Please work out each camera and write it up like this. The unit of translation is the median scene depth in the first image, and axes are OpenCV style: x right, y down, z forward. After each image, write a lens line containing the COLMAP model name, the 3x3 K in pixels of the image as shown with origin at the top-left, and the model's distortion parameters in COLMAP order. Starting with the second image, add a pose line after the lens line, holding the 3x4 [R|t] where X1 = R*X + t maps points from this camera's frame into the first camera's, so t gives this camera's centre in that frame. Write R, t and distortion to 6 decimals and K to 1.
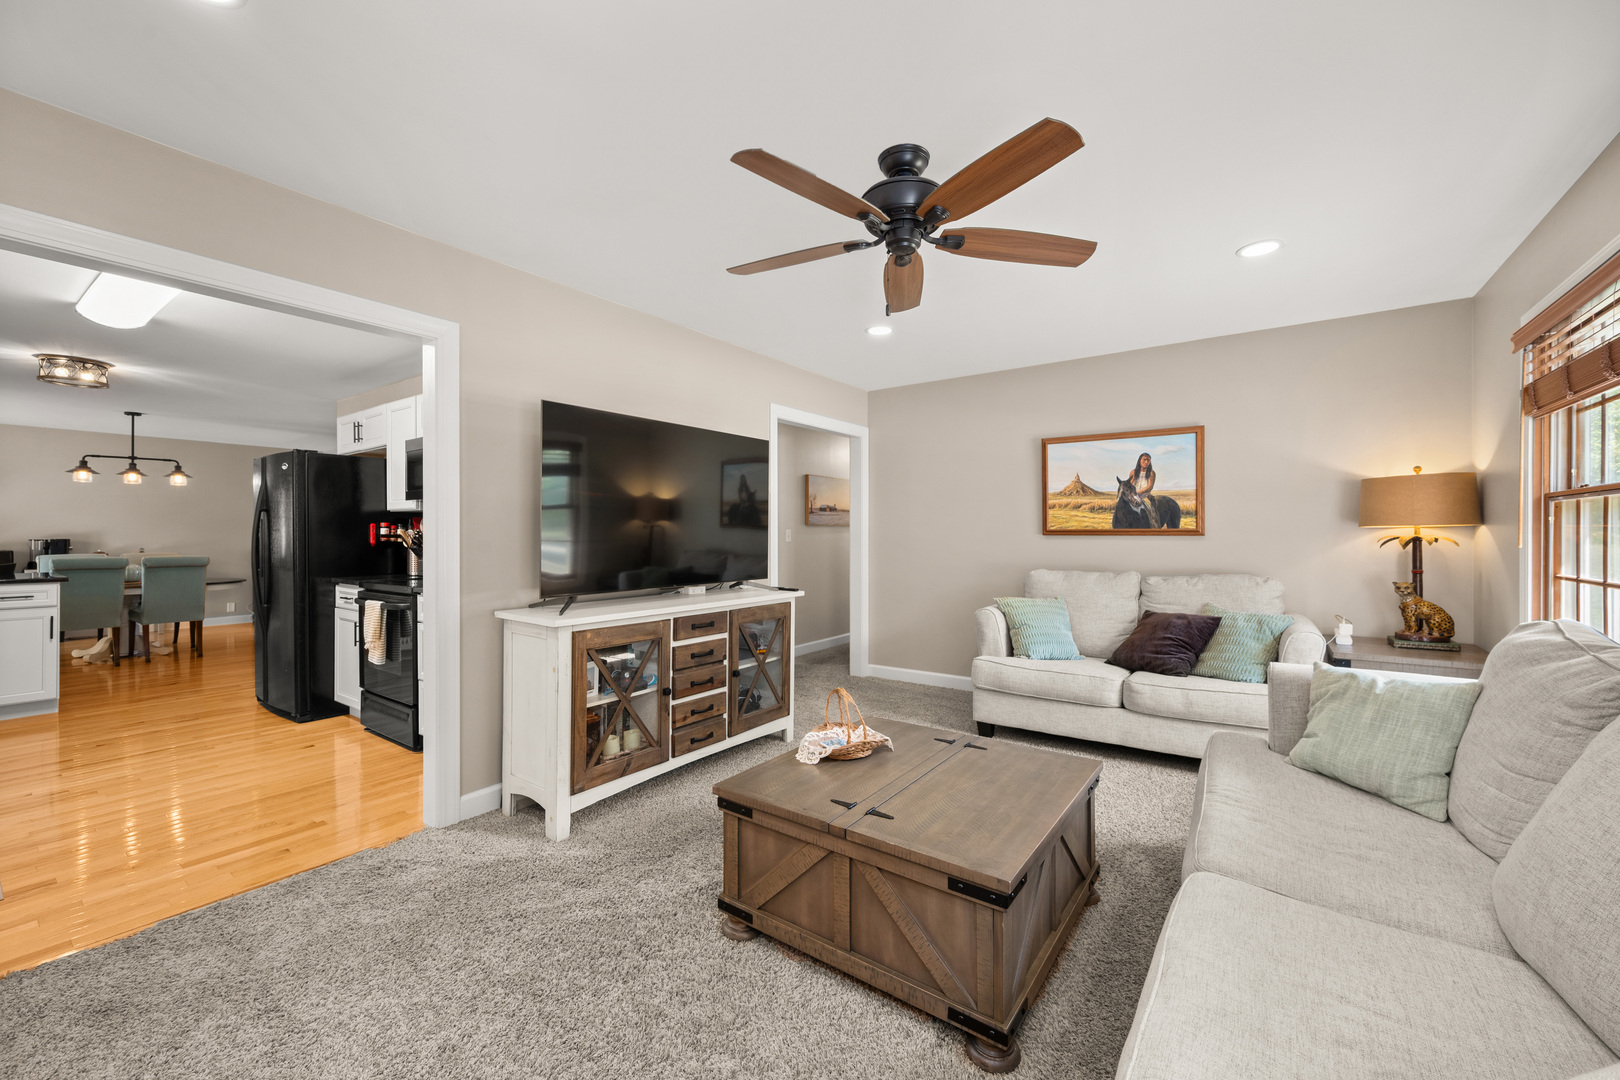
lens RADIAL K [[632.8, 0, 818.5], [0, 632.8, 534.0], [0, 0, 1]] dist [0.001967, 0.000077]
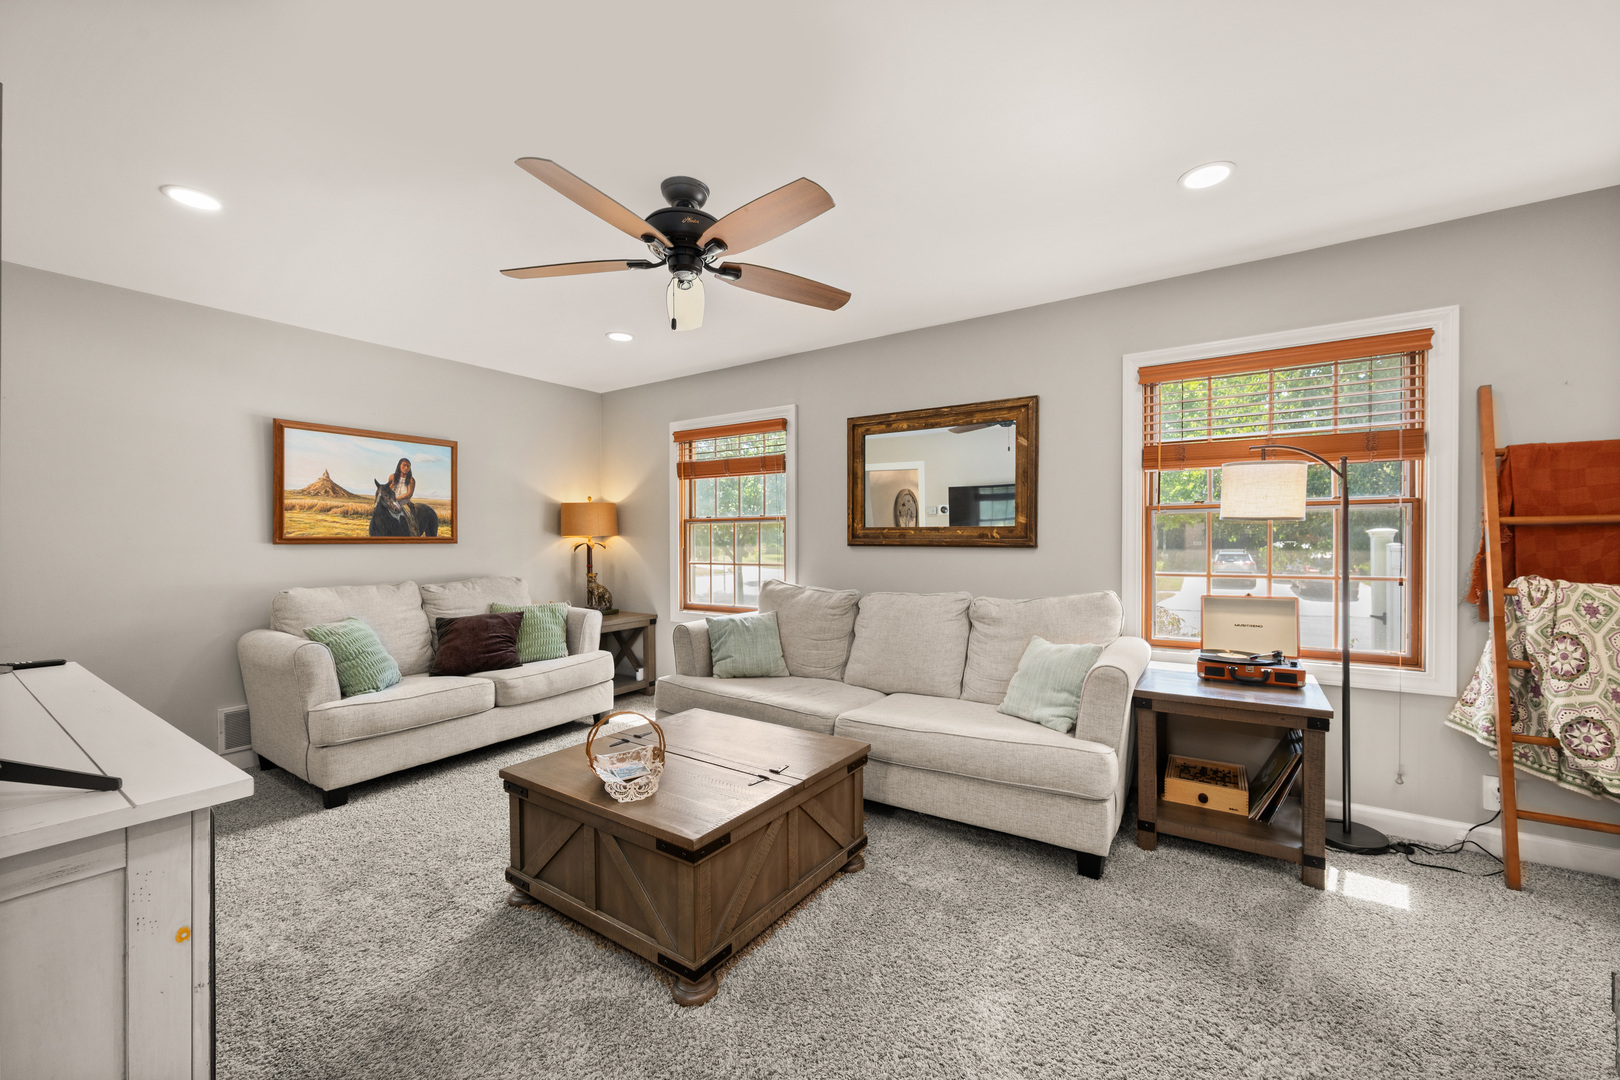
lens RADIAL K [[632.8, 0, 815.6], [0, 632.8, 540.2], [0, 0, 1]] dist [0.001967, 0.000077]
pose [[-0.027475, -0.000596, 0.999622, -0.471374], [0.004358, 0.999990, 0.000716, -0.000877], [-0.999613, 0.004376, -0.027472, 0.401222]]
